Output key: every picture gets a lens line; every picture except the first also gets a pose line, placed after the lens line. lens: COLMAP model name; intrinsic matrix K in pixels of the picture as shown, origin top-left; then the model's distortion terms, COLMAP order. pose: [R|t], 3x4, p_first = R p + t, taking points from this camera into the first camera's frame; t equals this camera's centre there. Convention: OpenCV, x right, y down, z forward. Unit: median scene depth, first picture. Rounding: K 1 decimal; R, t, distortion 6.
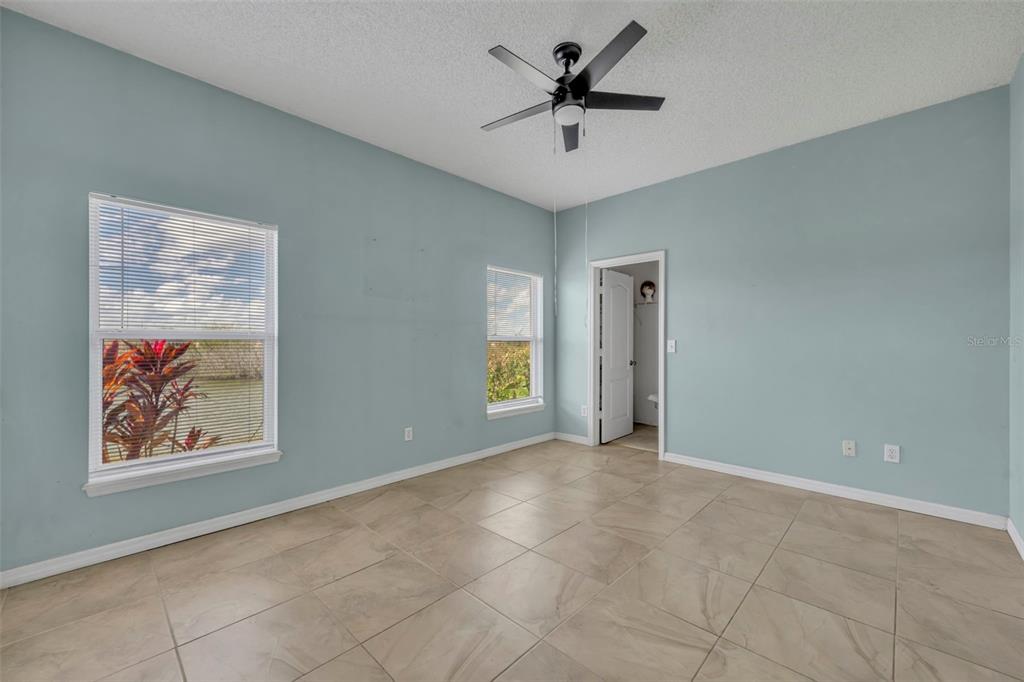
lens RADIAL K [[407.5, 0, 511.7], [0, 407.5, 342.9], [0, 0, 1]] dist [-0.000122, -0.000025]
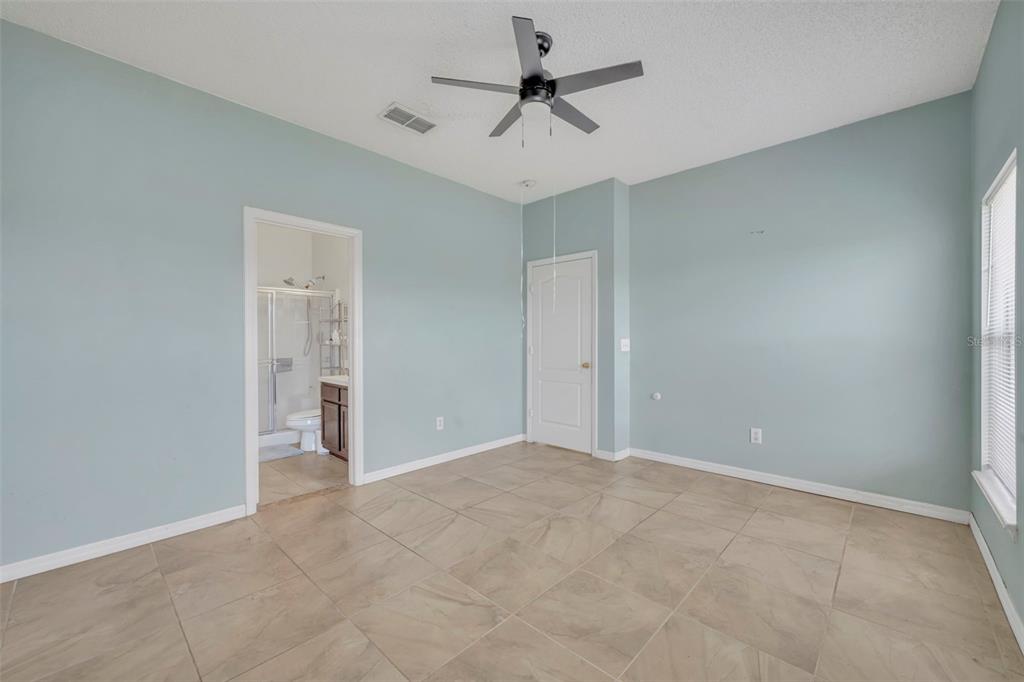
lens RADIAL K [[407.5, 0, 512.3], [0, 407.5, 342.2], [0, 0, 1]] dist [-0.000122, -0.000025]
pose [[-0.999900, 0.003341, -0.013709, 0.203354], [0.003309, 0.999992, 0.002381, -0.006073], [0.013717, 0.002336, -0.999903, 1.896606]]
